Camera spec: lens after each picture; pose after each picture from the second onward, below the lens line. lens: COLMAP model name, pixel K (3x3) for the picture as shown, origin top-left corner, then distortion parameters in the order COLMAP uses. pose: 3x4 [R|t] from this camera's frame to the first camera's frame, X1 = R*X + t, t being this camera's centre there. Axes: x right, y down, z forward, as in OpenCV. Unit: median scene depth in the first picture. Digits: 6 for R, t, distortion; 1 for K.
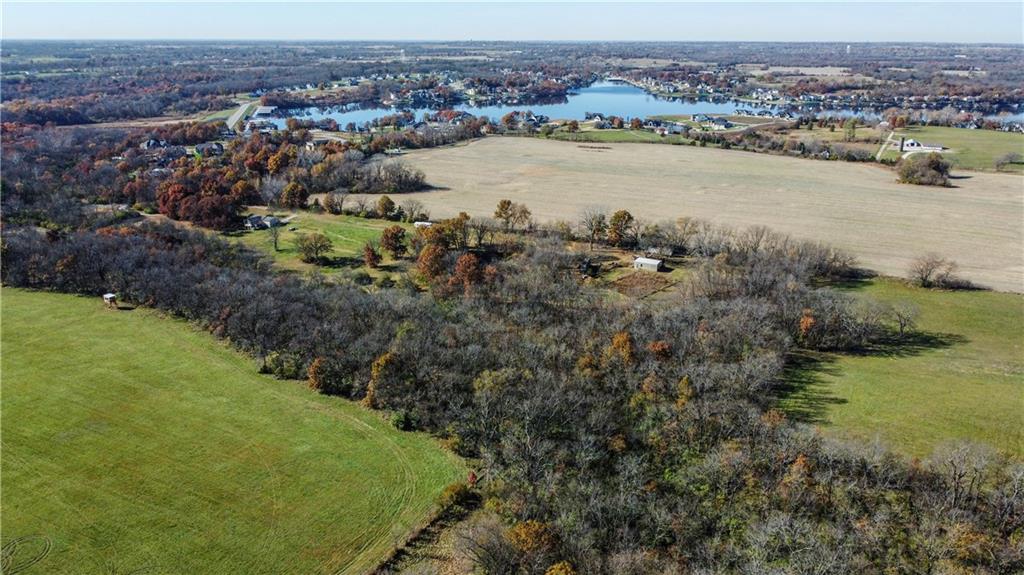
lens RADIAL K [[761.8, 0, 506.4], [0, 761.8, 289.8], [0, 0, 1]] dist [0.002265, -0.000355]
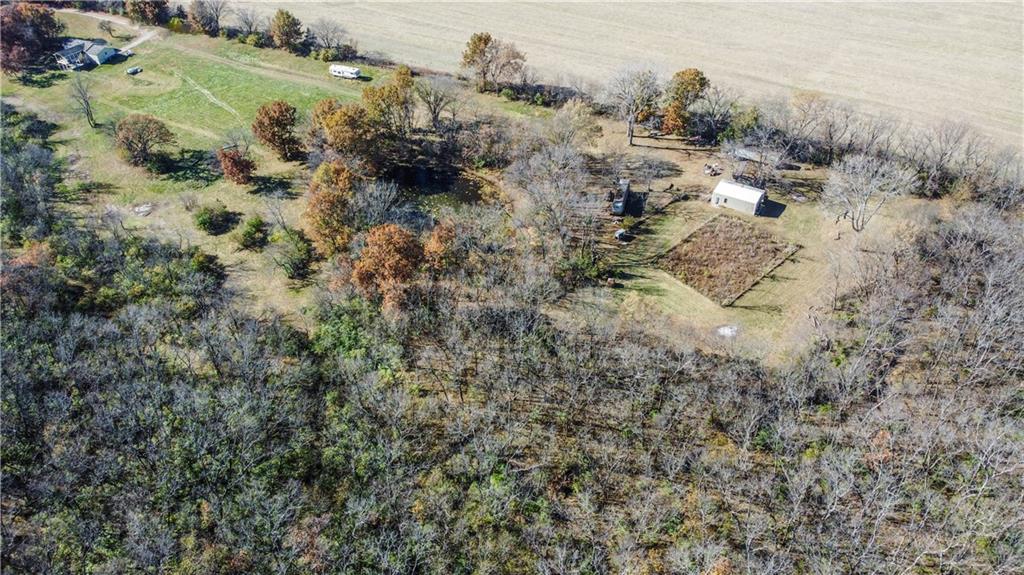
lens RADIAL K [[761.8, 0, 506.4], [0, 761.8, 289.8], [0, 0, 1]] dist [0.002265, -0.000355]
pose [[0.999941, 0.003021, -0.010426, 0.022143], [0.000761, 0.938612, 0.344974, -0.122431], [0.010828, -0.344961, 0.938554, 0.365482]]
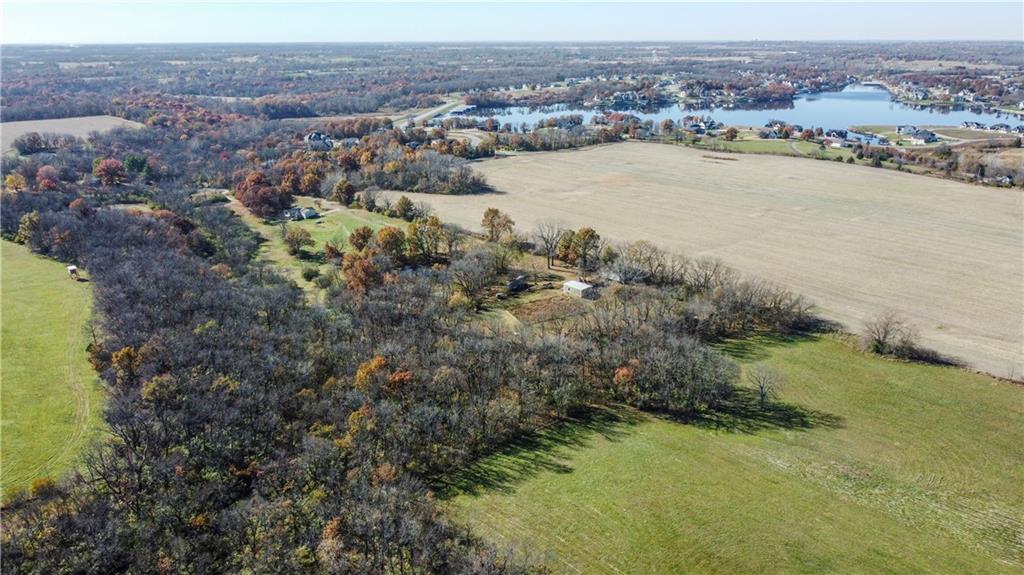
lens RADIAL K [[751.4, 0, 511.0], [0, 751.4, 322.1], [0, 0, 1]] dist [-0.000216, -0.006607]
pose [[0.938292, 0.116457, -0.325648, 0.317291], [-0.102731, 0.992952, 0.059096, -0.030123], [0.330235, -0.021995, 0.943643, 0.098368]]
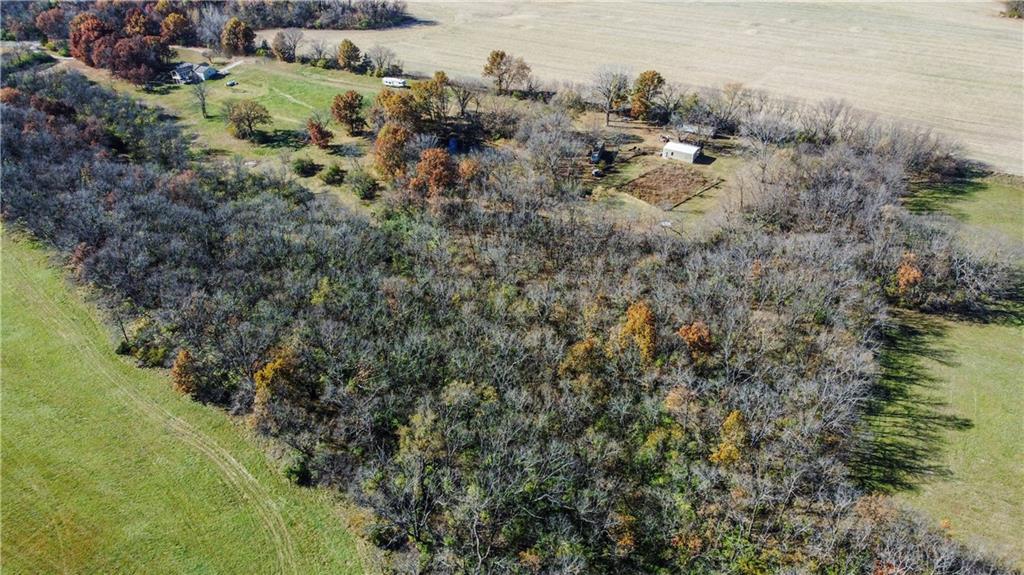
lens RADIAL K [[761.8, 0, 506.4], [0, 761.8, 289.8], [0, 0, 1]] dist [0.002265, -0.000355]
pose [[0.999625, 0.013527, -0.023827, 0.026195], [-0.007405, 0.970648, 0.240392, -0.062947], [0.026380, -0.240125, 0.970383, 0.183273]]
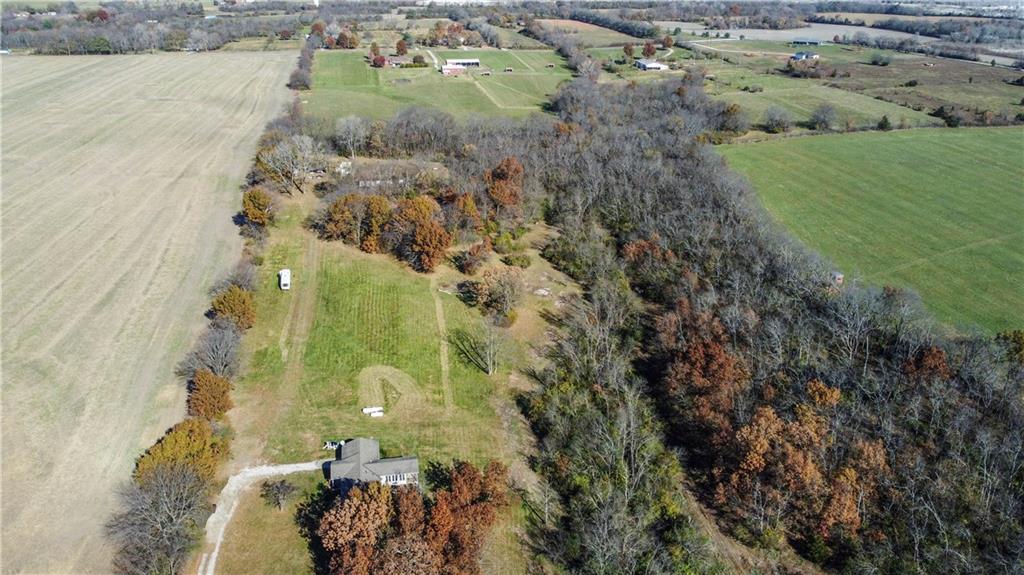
lens RADIAL K [[761.8, 0, 506.4], [0, 761.8, 289.8], [0, 0, 1]] dist [0.002265, -0.000355]
pose [[-0.627537, -0.312093, 0.713298, -0.582332], [0.241915, 0.792642, 0.559638, -0.334253], [-0.740050, 0.523752, -0.421913, 1.059371]]
